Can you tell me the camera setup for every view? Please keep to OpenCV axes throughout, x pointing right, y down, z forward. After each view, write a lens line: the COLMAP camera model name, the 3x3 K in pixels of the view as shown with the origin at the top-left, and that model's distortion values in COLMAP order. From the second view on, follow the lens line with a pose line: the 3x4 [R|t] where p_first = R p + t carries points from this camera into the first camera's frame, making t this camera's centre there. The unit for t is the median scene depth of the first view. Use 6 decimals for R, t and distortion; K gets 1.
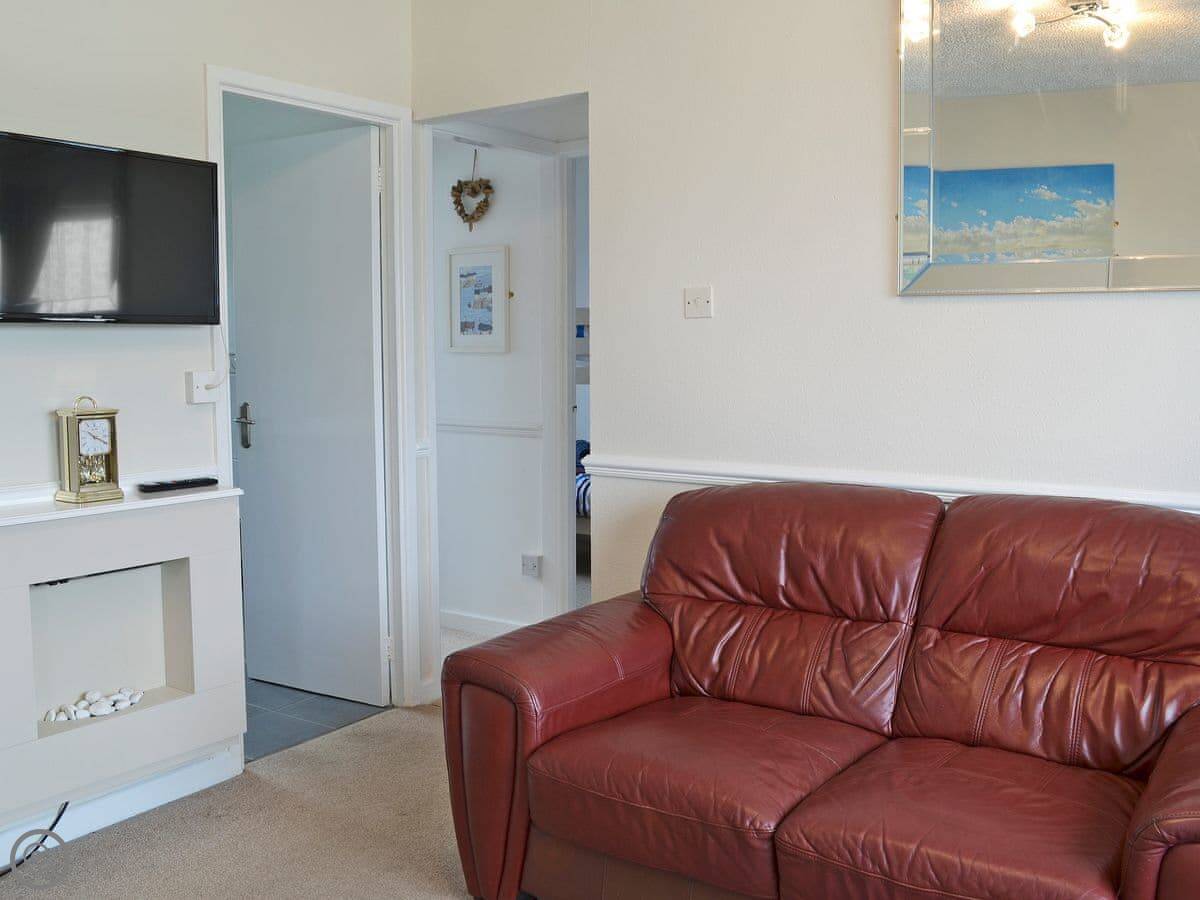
lens RADIAL K [[1116.0, 0, 600.0], [0, 1116.0, 450.0], [0, 0, 1]] dist [-0.043390, -0.000448]
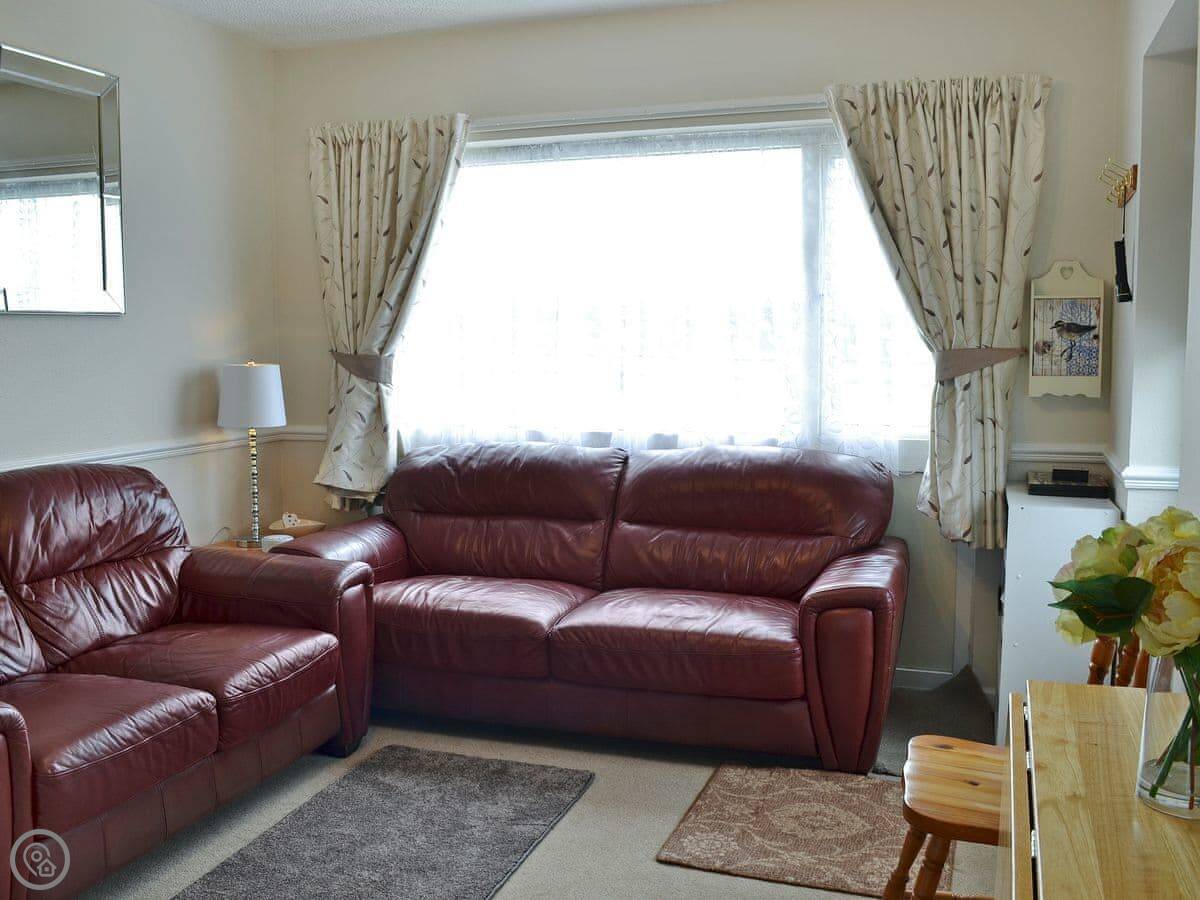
lens RADIAL K [[1116.0, 0, 600.0], [0, 1116.0, 450.0], [0, 0, 1]] dist [-0.043390, -0.000448]
pose [[-0.252873, -0.100411, 0.962275, -1.100827], [0.097789, 0.986854, 0.128673, -0.088559], [-0.962545, 0.126638, -0.239729, 0.698471]]
